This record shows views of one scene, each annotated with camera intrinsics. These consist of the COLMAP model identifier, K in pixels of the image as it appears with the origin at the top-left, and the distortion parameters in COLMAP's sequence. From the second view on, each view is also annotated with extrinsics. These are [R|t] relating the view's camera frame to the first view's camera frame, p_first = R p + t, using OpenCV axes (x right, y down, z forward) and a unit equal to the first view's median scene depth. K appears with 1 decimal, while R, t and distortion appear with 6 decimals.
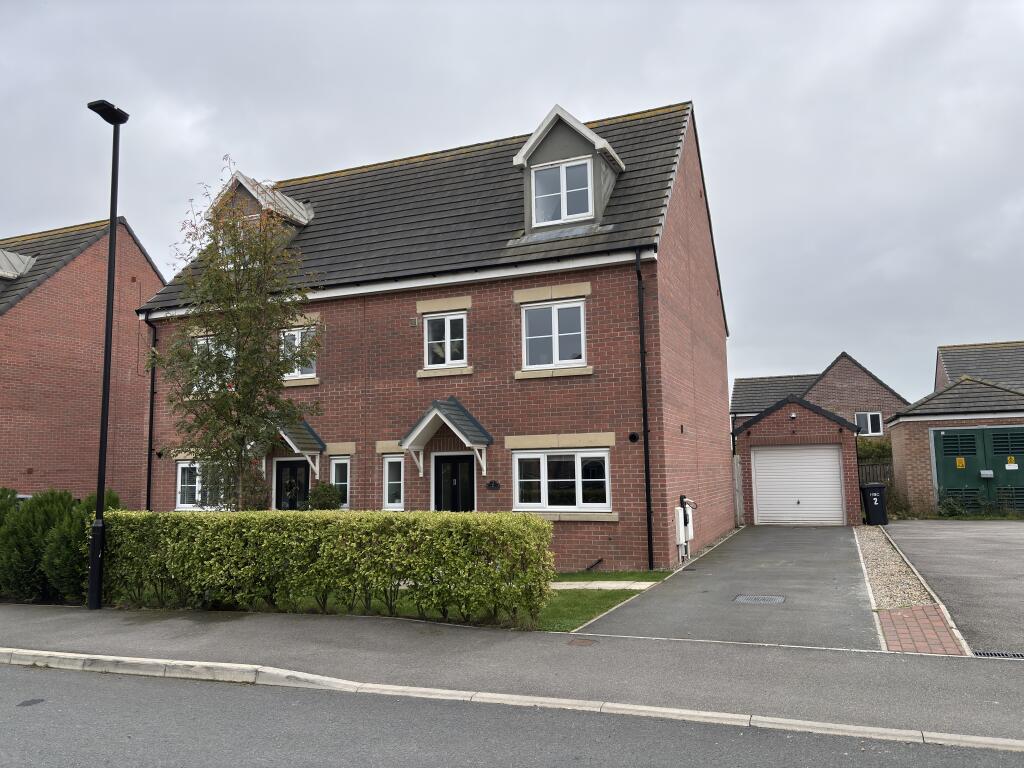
lens RADIAL K [[784.2, 0, 512.0], [0, 784.2, 384.0], [0, 0, 1]] dist [-0.000834, 0.002257]
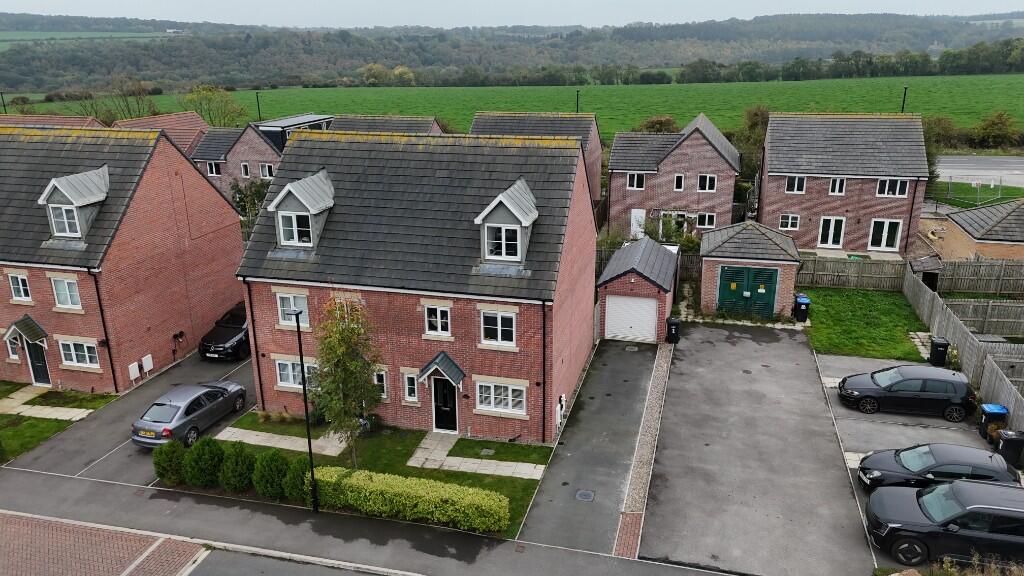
lens RADIAL K [[763.5, 0, 512.0], [0, 763.5, 288.0], [0, 0, 1]] dist [0.010175, -0.000287]
pose [[0.991322, -0.031031, 0.127744, -0.138818], [-0.025277, 0.908614, 0.416872, -0.873731], [-0.129006, -0.416483, 0.899944, -0.592596]]
